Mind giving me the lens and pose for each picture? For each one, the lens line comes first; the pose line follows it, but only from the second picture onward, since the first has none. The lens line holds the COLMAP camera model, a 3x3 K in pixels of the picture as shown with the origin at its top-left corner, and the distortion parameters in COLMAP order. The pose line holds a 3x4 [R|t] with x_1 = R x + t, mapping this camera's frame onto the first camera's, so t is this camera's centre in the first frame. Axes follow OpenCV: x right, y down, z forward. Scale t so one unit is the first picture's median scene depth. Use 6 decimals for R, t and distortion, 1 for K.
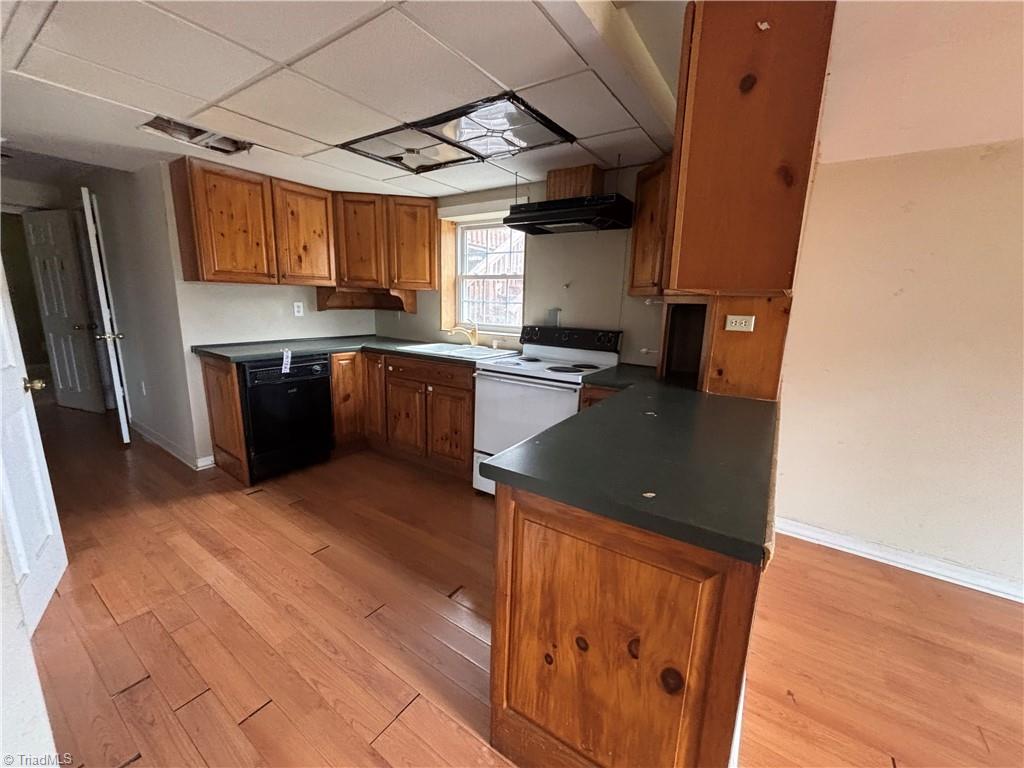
lens RADIAL K [[413.1, 0, 512.0], [0, 413.1, 384.0], [0, 0, 1]] dist [0.001331, 0.000363]
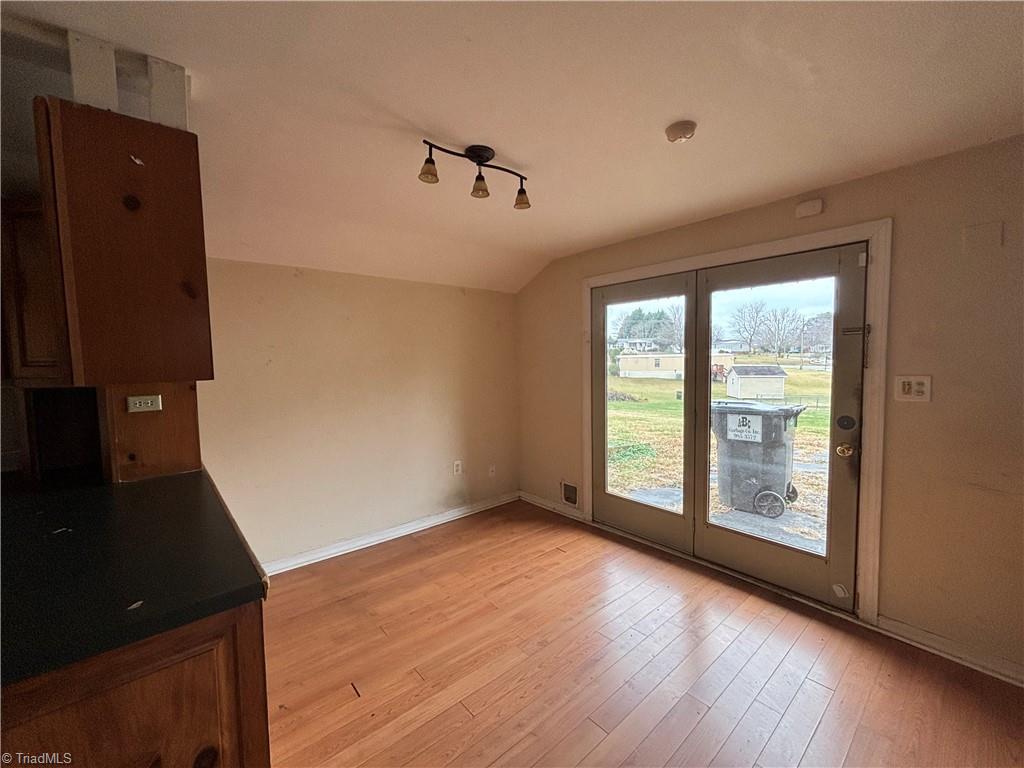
lens RADIAL K [[413.1, 0, 512.0], [0, 413.1, 384.0], [0, 0, 1]] dist [0.001331, 0.000363]
pose [[0.261649, -0.097689, 0.960207, -0.186352], [0.217702, 0.975200, 0.039892, -0.049344], [-0.940290, 0.198601, 0.276427, -0.115862]]
